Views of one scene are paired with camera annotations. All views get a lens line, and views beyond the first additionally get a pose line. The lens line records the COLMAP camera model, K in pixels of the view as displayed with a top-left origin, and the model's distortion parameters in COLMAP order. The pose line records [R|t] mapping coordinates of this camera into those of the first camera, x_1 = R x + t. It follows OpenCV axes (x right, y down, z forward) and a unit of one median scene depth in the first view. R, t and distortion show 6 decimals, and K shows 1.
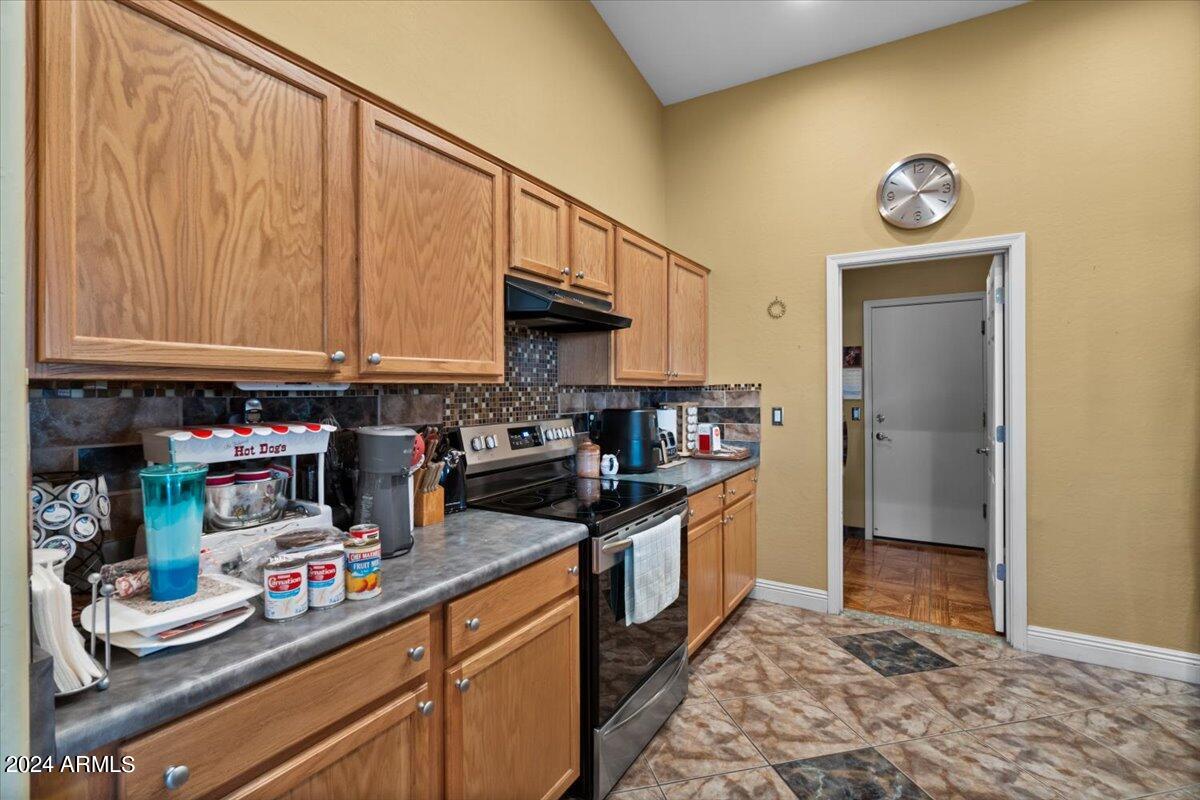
lens RADIAL K [[559.7, 0, 588.1], [0, 559.7, 388.6], [0, 0, 1]] dist [-0.022454, 0.007628]
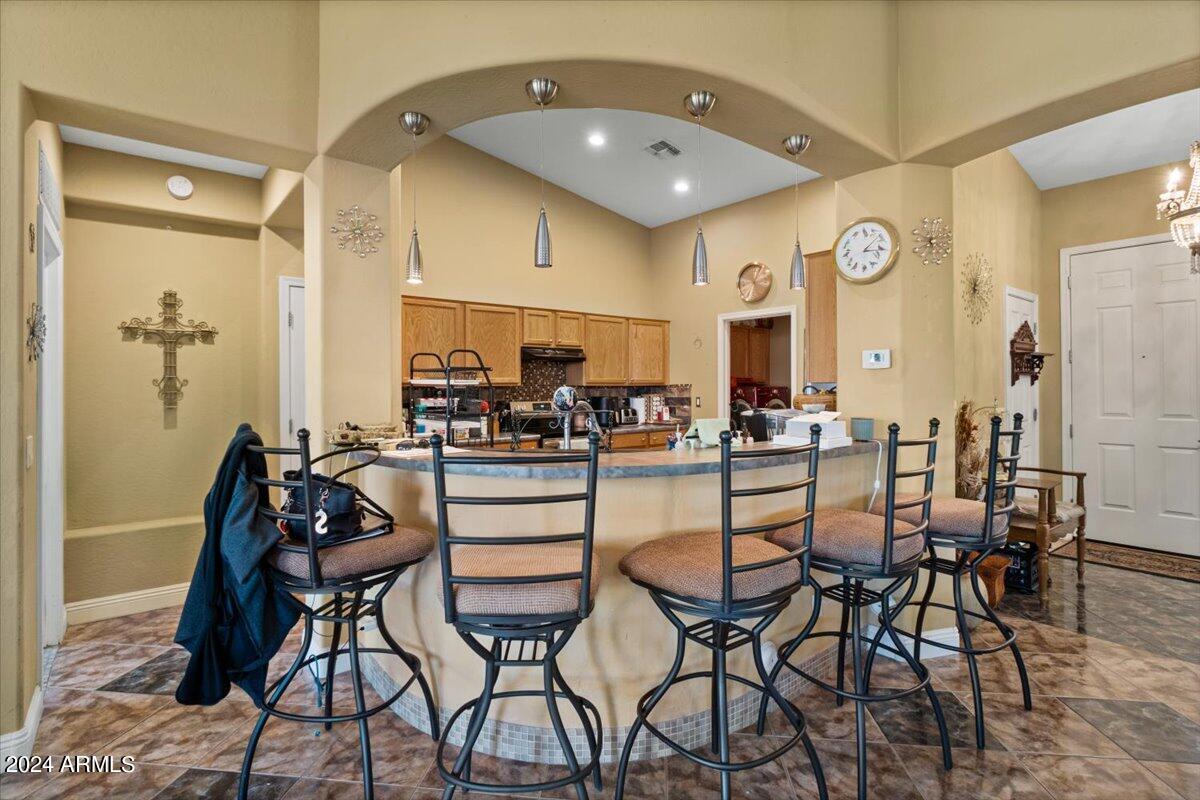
lens RADIAL K [[593.1, 0, 599.3], [0, 593.1, 383.8], [0, 0, 1]] dist [-0.002918, -0.000517]
pose [[0.943890, 0.000486, -0.330259, 0.914914], [-0.000639, 1.000000, -0.000355, -0.012822], [0.330258, 0.000547, 0.943890, -1.269385]]
